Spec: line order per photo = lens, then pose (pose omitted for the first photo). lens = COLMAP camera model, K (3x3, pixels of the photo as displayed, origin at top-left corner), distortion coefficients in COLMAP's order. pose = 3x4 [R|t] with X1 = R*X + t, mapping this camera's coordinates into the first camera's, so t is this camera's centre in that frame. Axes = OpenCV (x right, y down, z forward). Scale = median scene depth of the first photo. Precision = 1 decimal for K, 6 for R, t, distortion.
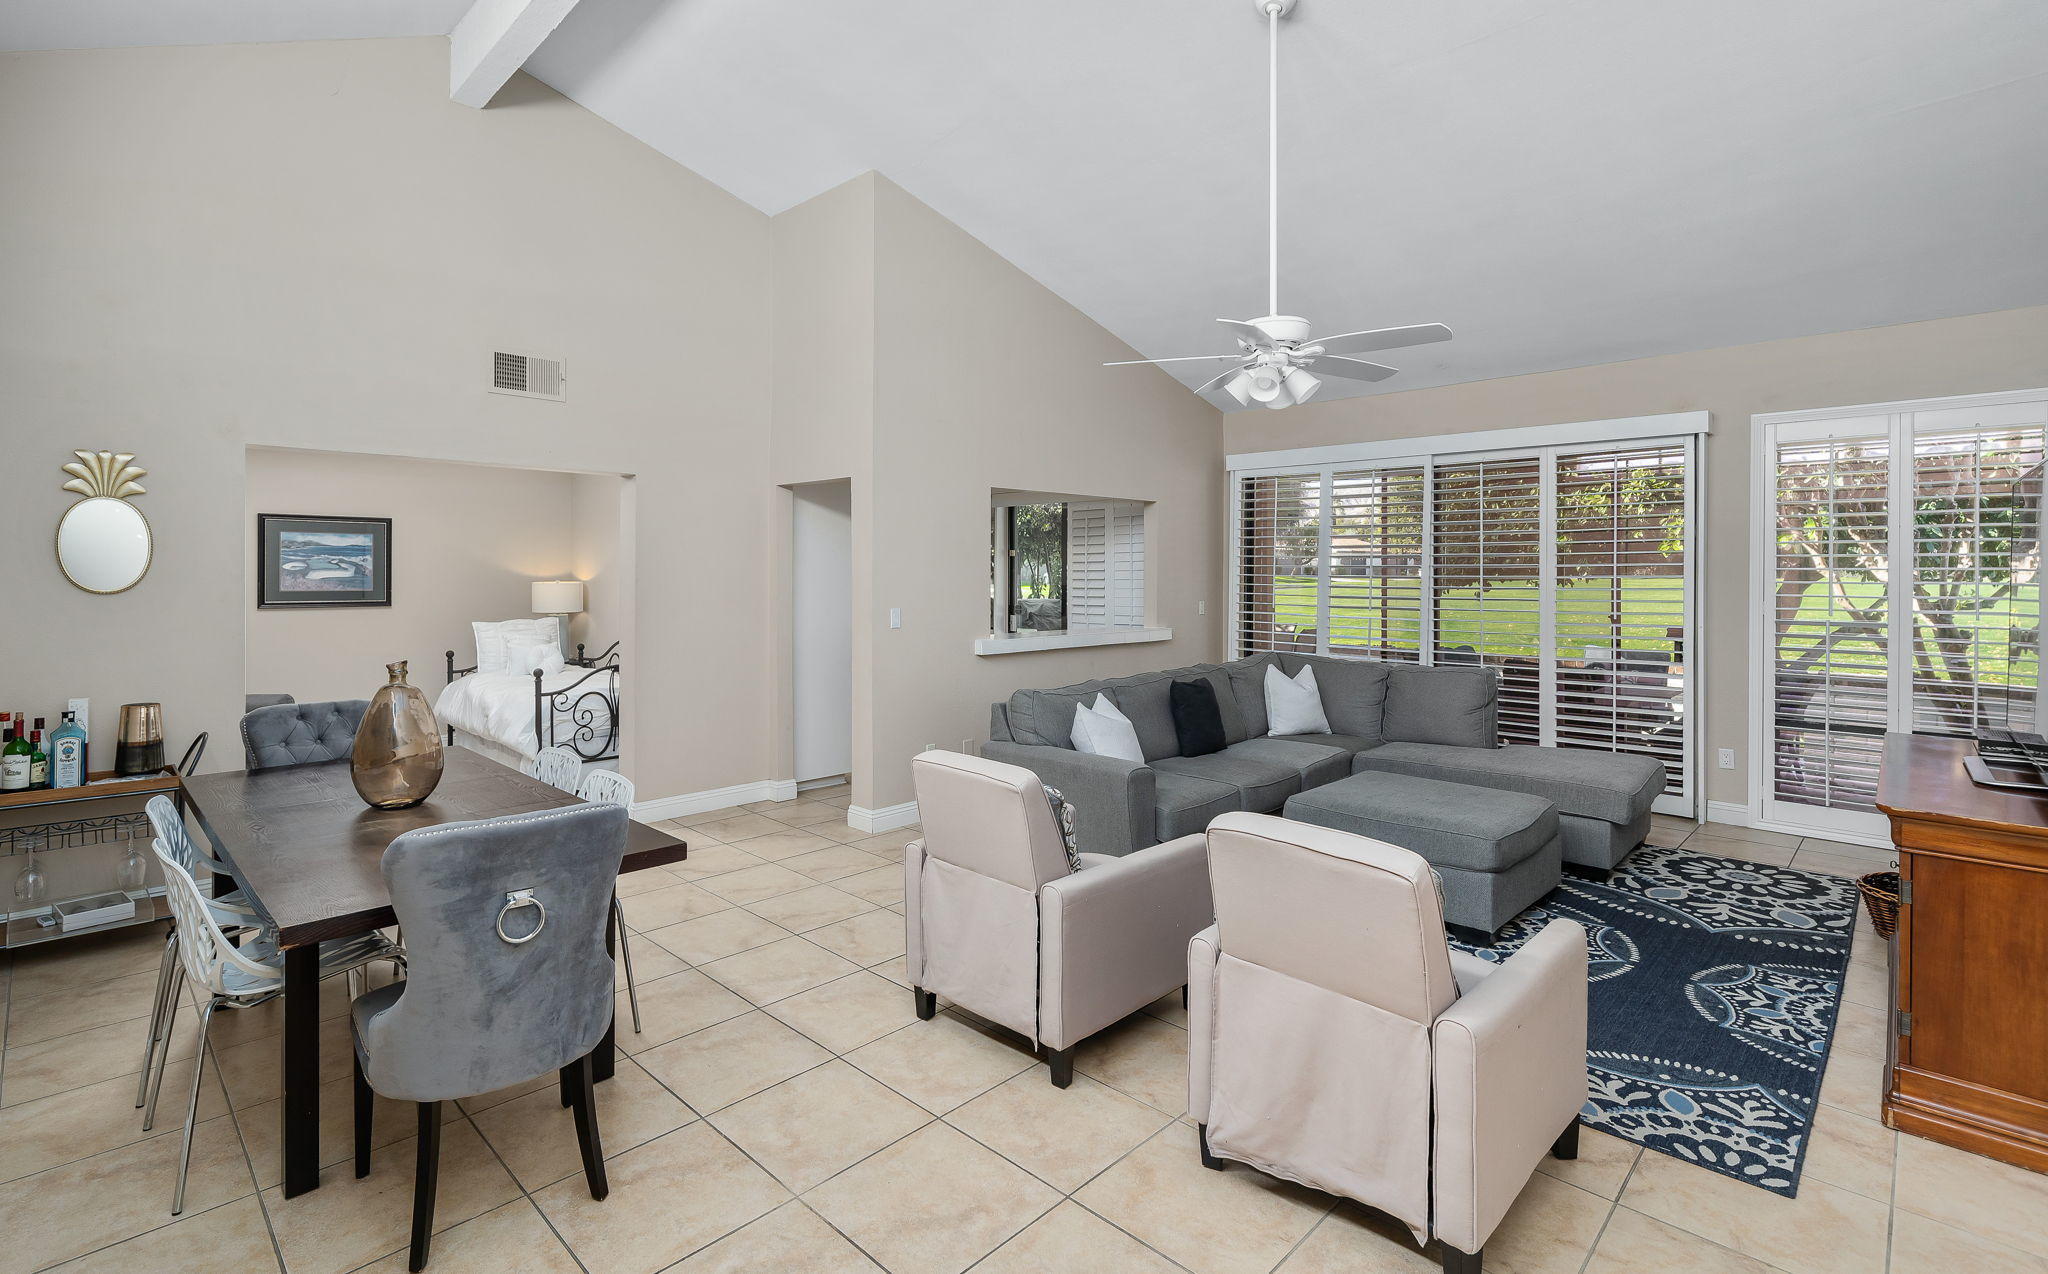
lens RADIAL K [[935.7, 0, 981.8], [0, 935.7, 574.1], [0, 0, 1]] dist [0.001393, 0.000442]
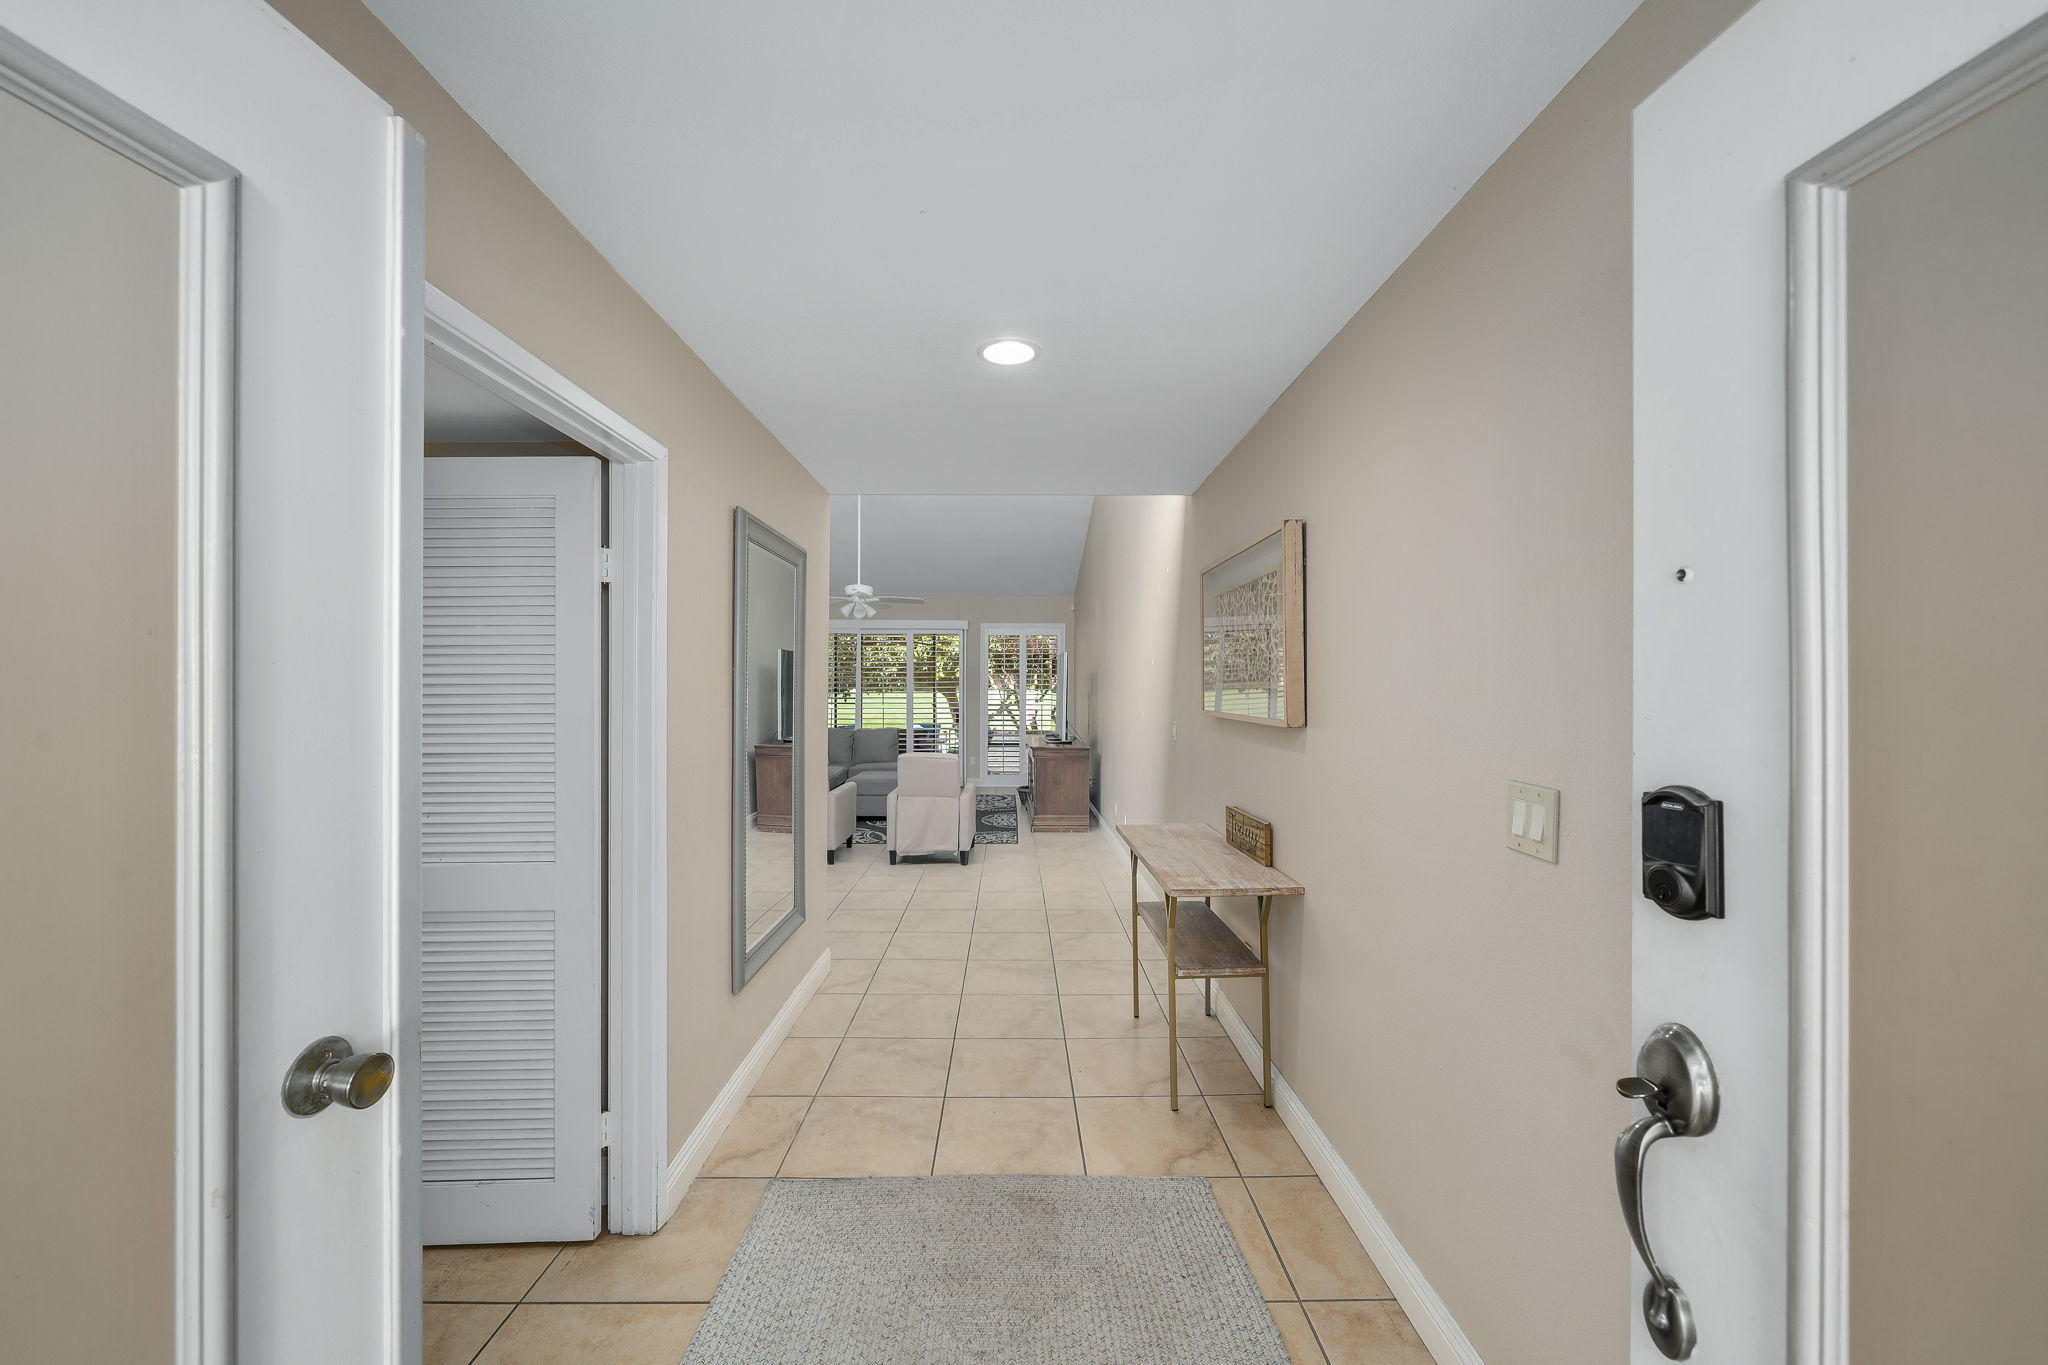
lens RADIAL K [[911.1, 0, 1024.0], [0, 911.1, 682.5], [0, 0, 1]] dist [0.001205, 0.000305]
pose [[0.684610, 0.004576, 0.728895, -1.388847], [0.003887, 0.999943, -0.009928, 0.023486], [-0.728899, 0.009630, 0.684553, -1.195971]]
